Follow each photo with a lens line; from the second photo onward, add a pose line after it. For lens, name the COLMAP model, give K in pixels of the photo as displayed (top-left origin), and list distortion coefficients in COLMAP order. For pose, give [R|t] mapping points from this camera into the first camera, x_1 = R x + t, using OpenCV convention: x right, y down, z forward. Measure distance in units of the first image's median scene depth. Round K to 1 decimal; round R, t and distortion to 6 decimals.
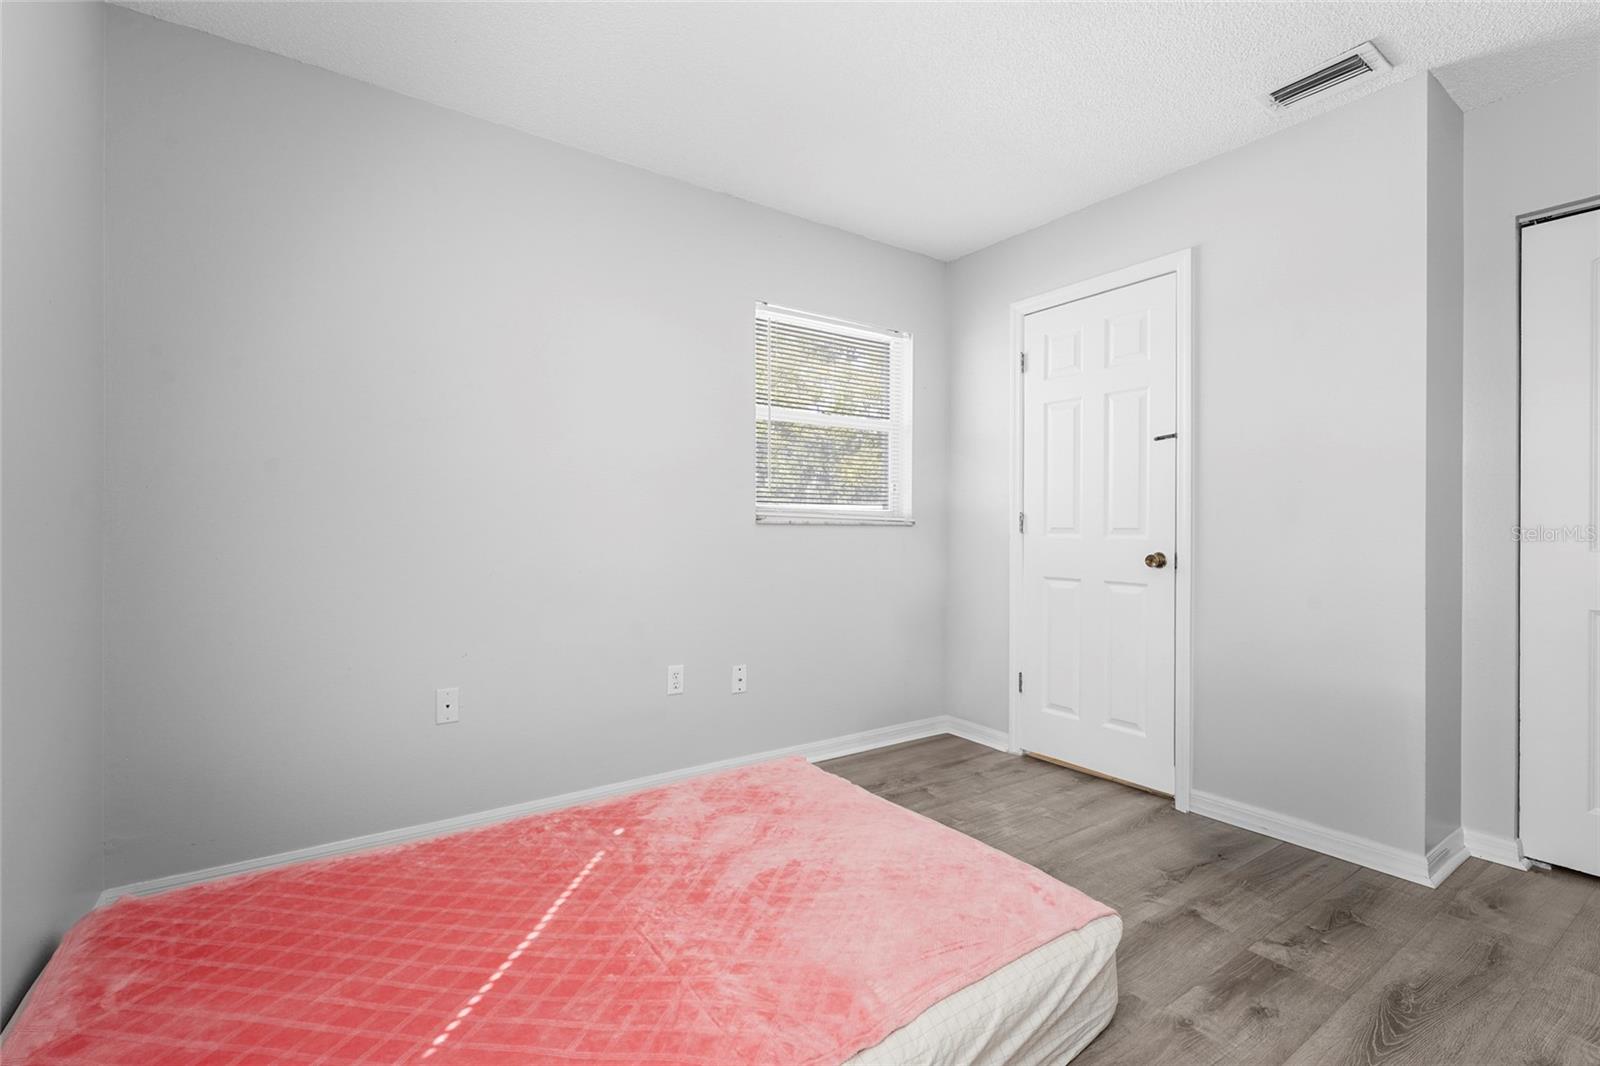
lens RADIAL K [[727.7, 0, 802.8], [0, 727.7, 520.7], [0, 0, 1]] dist [-0.001878, 0.000142]
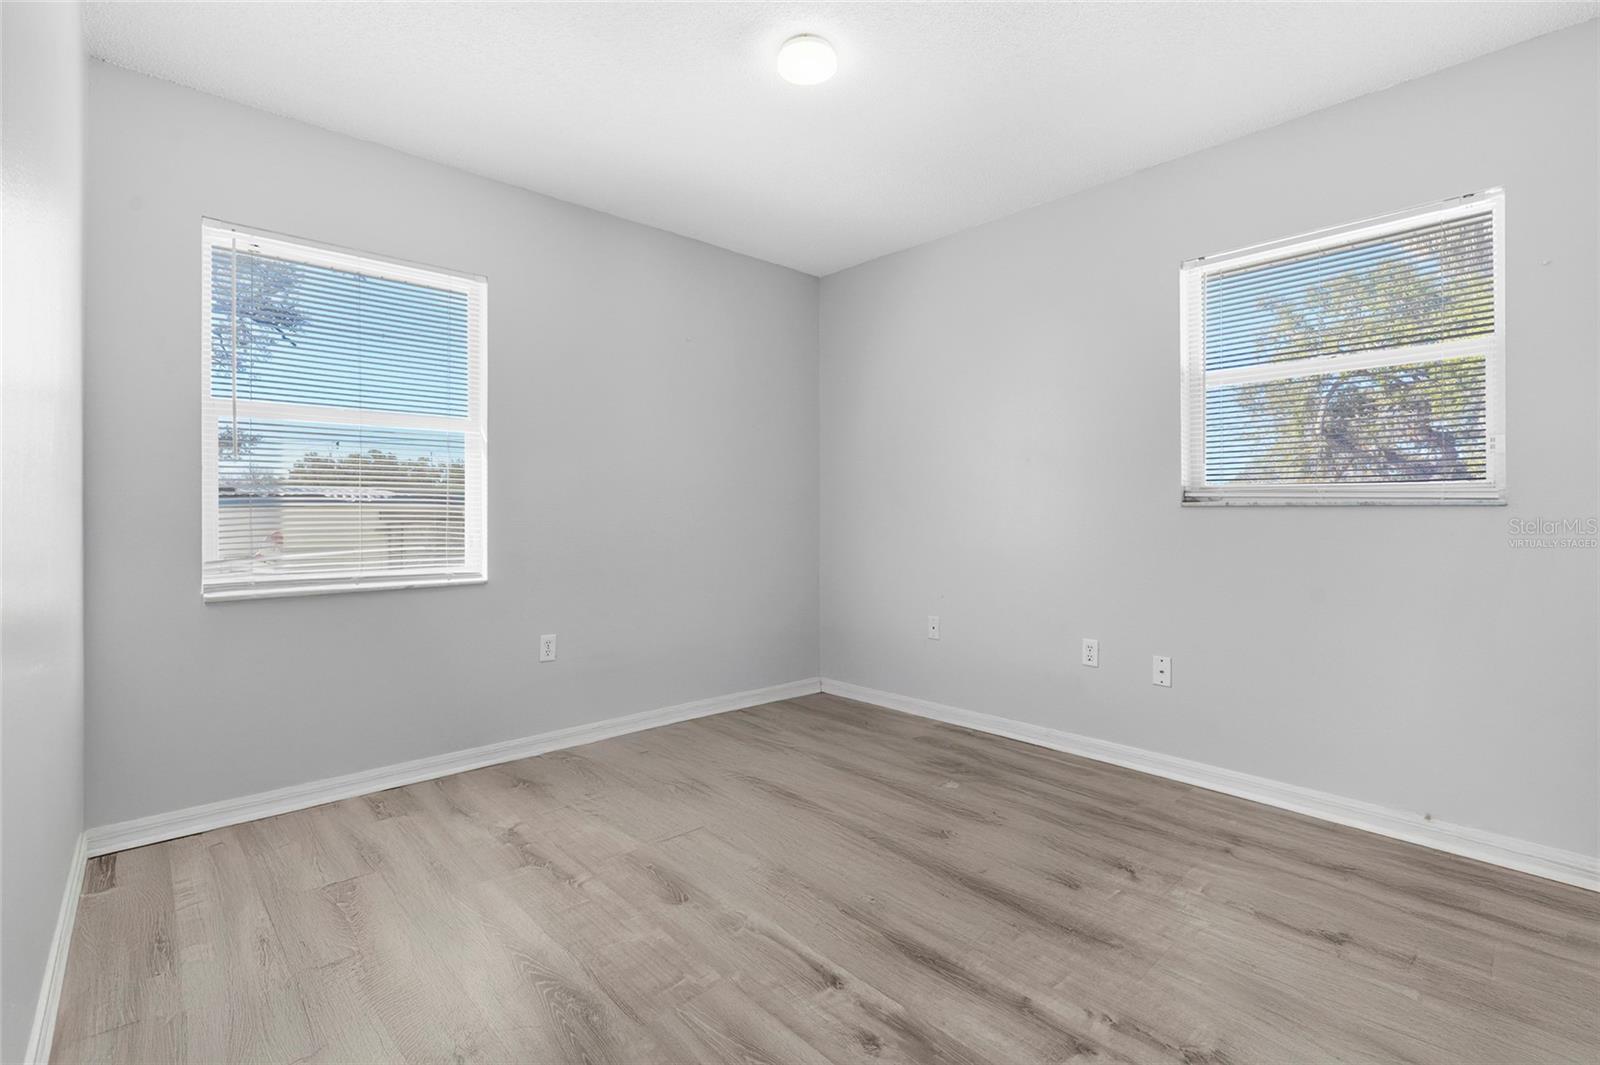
lens RADIAL K [[727.7, 0, 802.8], [0, 727.7, 520.2], [0, 0, 1]] dist [-0.001878, 0.000142]
pose [[0.115917, 0.002908, -0.993255, 0.795466], [0.007605, 0.999964, 0.003815, 0.014837], [0.993230, -0.007996, 0.115891, 0.431371]]
